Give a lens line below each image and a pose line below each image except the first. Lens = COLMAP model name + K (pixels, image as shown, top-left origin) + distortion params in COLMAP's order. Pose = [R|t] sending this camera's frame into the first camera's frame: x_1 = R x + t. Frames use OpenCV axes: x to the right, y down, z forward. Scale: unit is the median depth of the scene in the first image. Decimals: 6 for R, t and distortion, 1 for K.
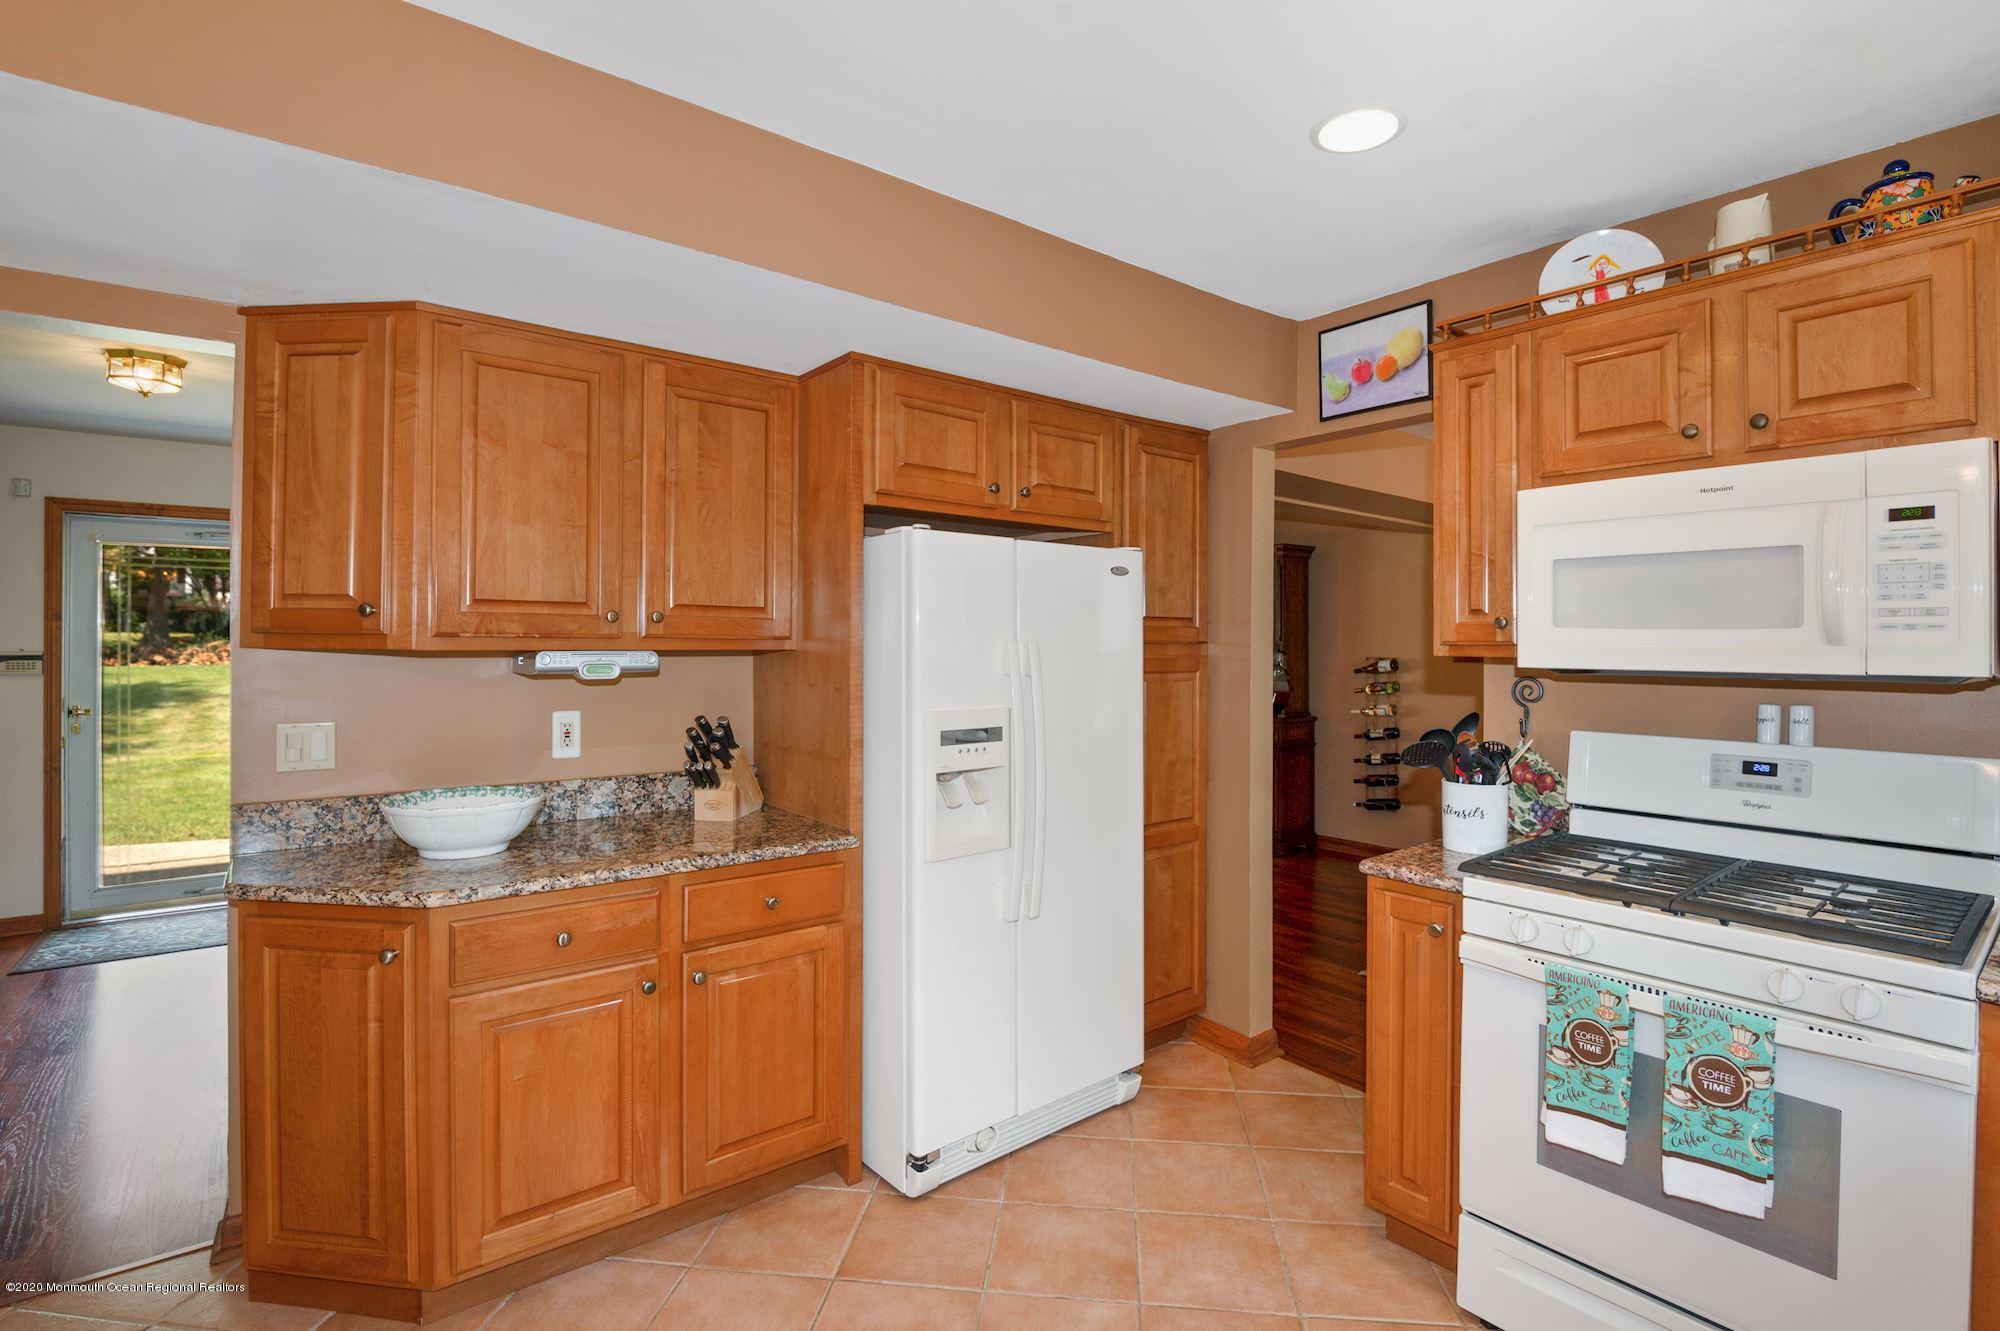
lens RADIAL K [[943.5, 0, 999.1], [0, 943.5, 643.4], [0, 0, 1]] dist [-0.000647, -0.000724]
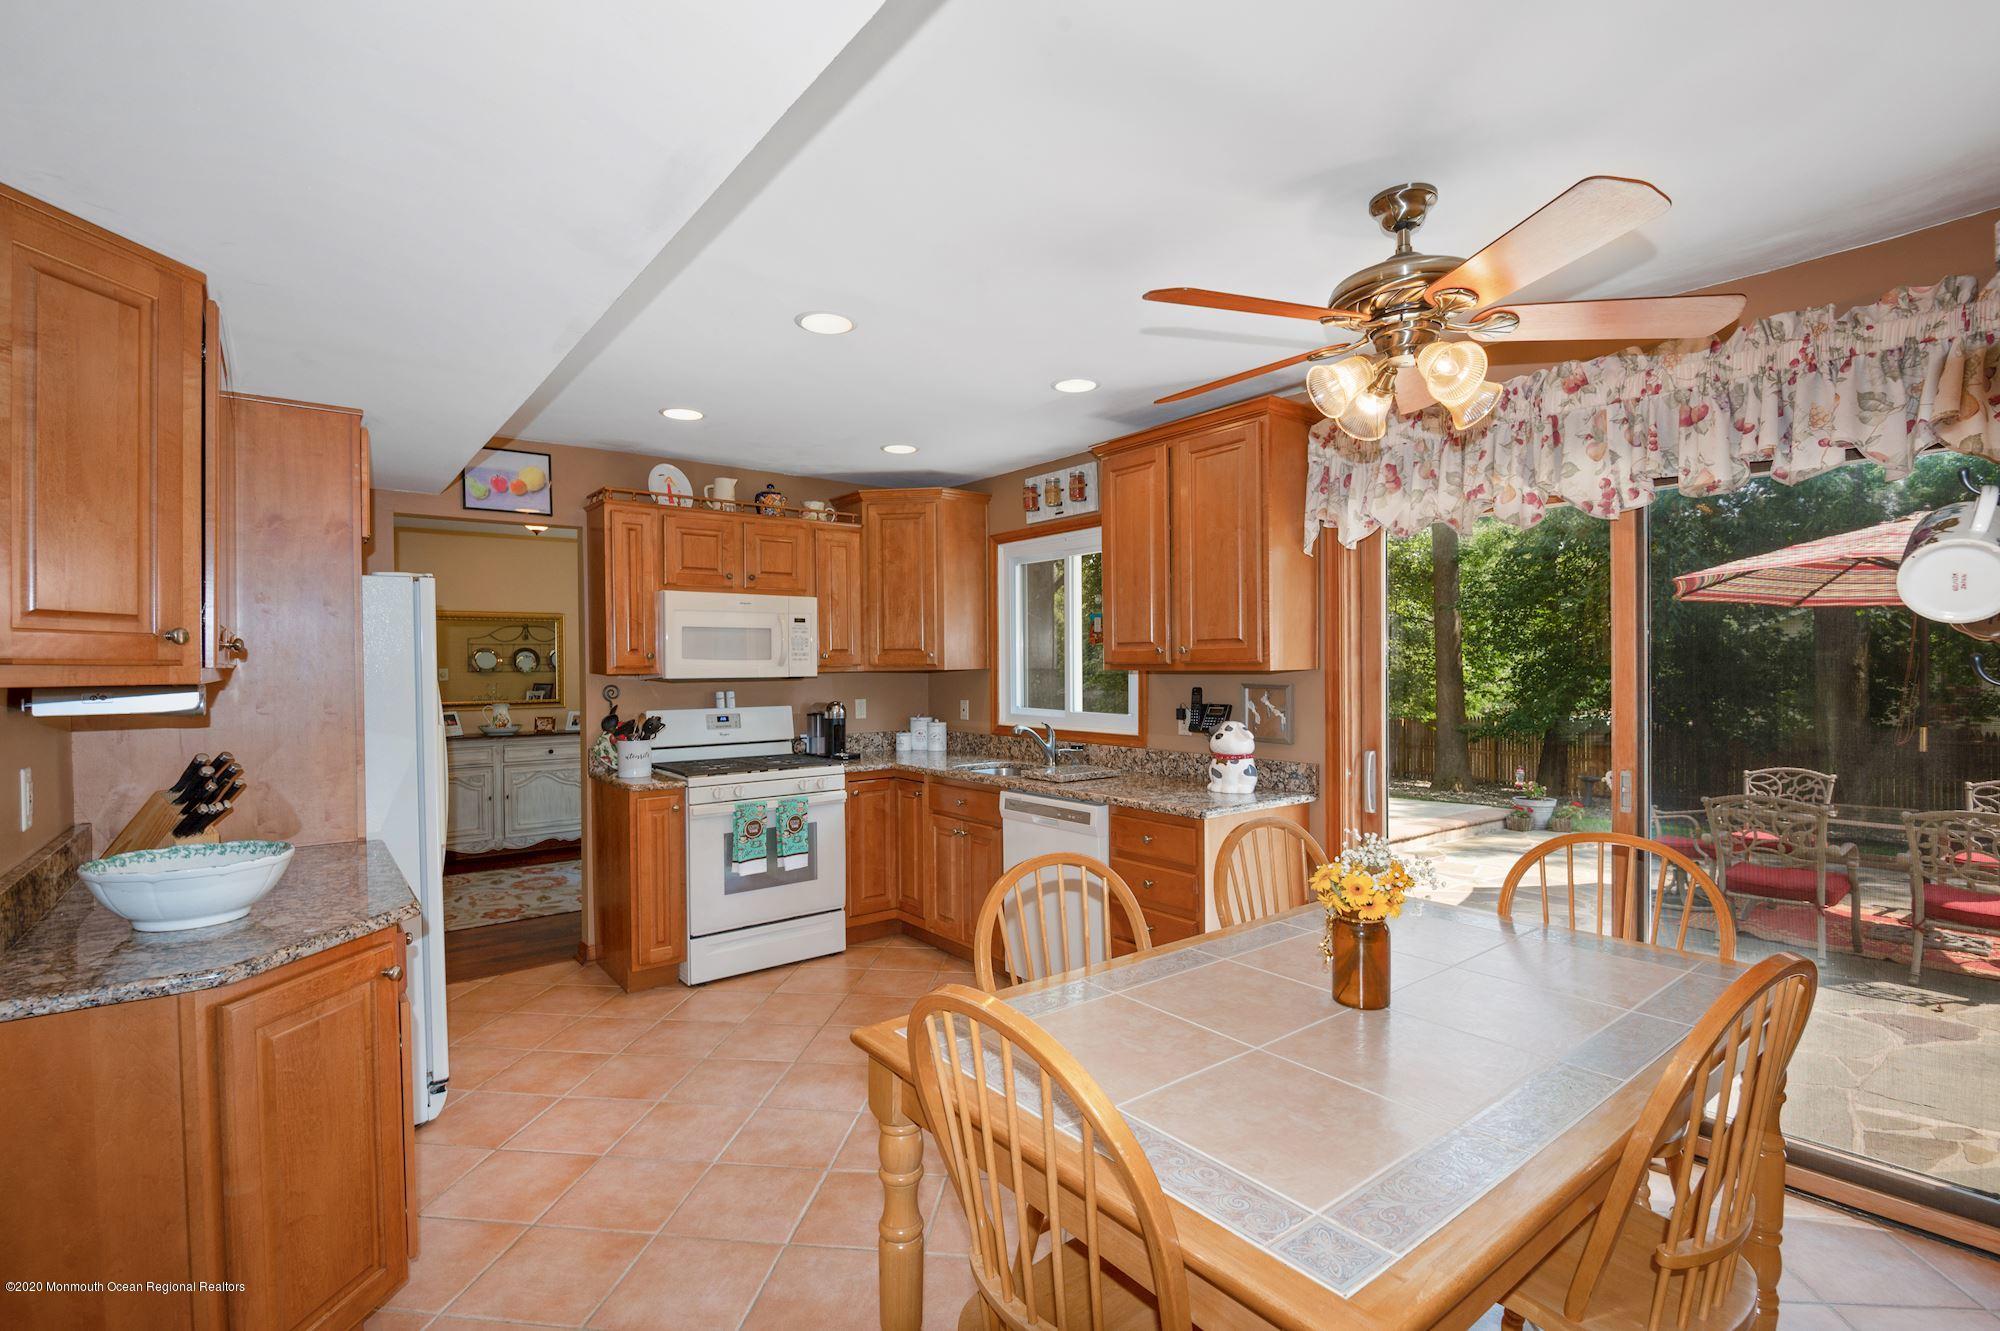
lens RADIAL K [[917.2, 0, 1000.0], [0, 917.2, 665.5], [0, 0, 1]] dist [0.001367, 0.000016]
pose [[0.011060, -0.005492, 0.999924, -1.513162], [0.005307, 0.999971, 0.005433, -0.009844], [-0.999925, 0.005246, 0.011089, 0.288470]]
